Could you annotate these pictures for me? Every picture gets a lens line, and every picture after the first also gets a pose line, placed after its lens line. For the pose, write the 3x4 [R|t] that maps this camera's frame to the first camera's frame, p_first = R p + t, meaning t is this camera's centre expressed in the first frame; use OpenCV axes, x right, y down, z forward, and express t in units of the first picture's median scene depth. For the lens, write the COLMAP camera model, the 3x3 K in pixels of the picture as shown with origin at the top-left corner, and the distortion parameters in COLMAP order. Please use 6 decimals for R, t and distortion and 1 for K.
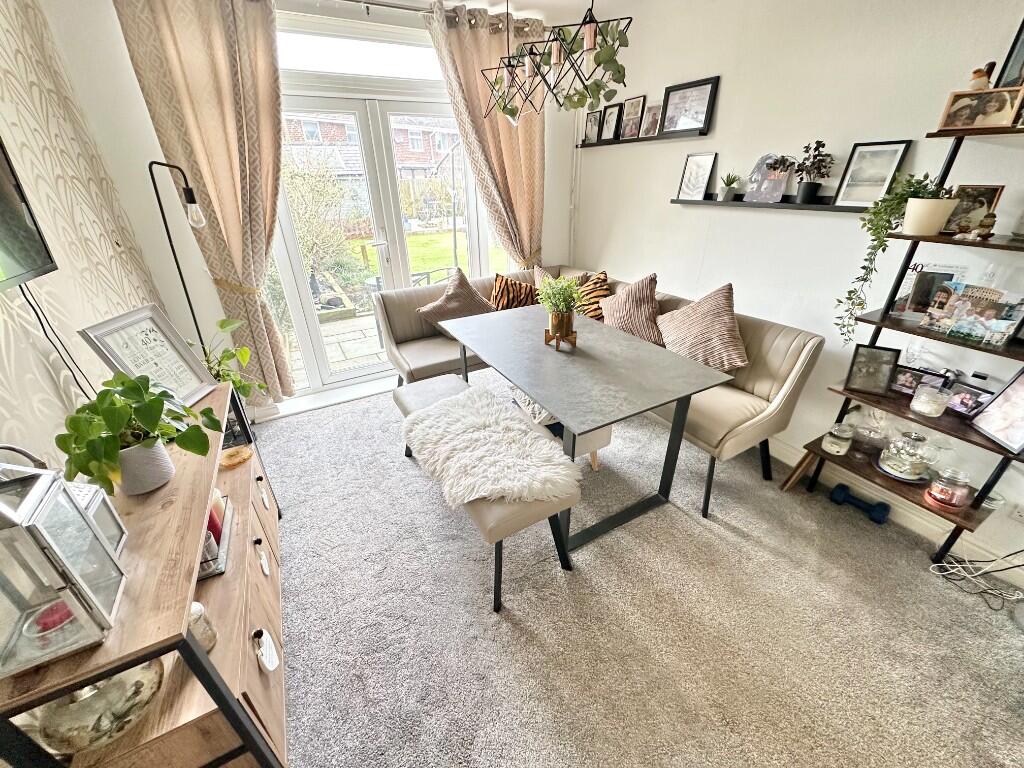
lens RADIAL K [[407.1, 0, 513.3], [0, 407.1, 382.2], [0, 0, 1]] dist [-0.001837, 0.000075]
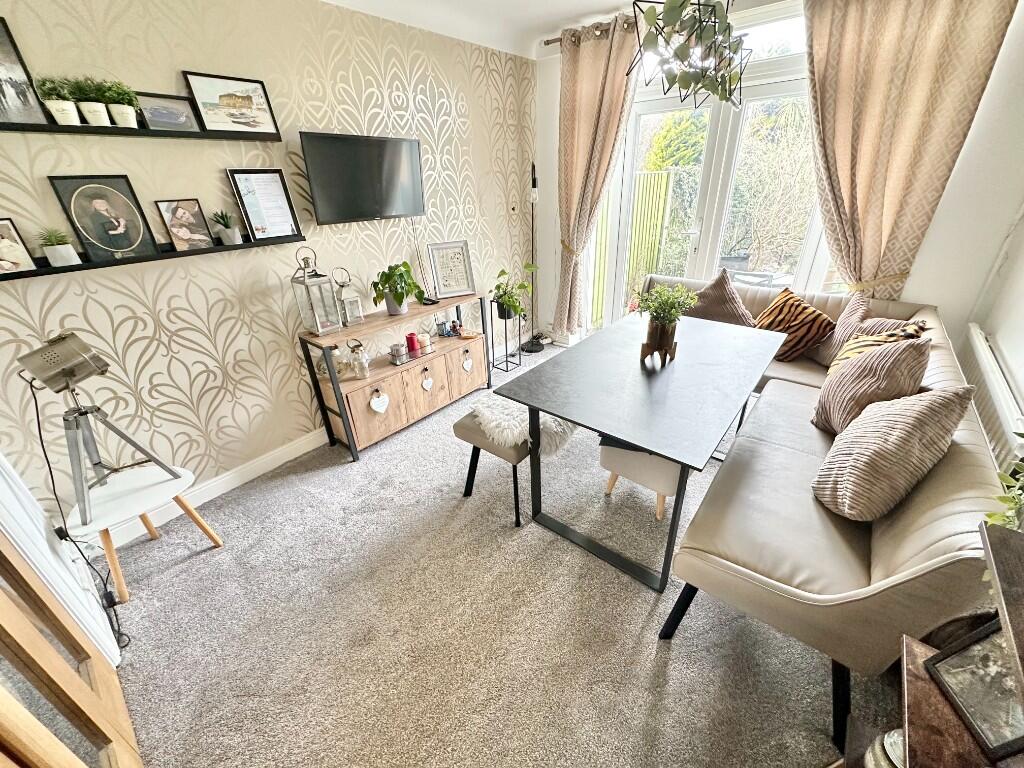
lens RADIAL K [[407.1, 0, 513.3], [0, 407.1, 382.2], [0, 0, 1]] dist [-0.001837, 0.000075]
pose [[0.355404, 0.431105, -0.829359, 0.530286], [-0.399477, 0.872227, 0.282201, -0.117199], [0.845048, 0.231014, 0.482210, 0.199431]]
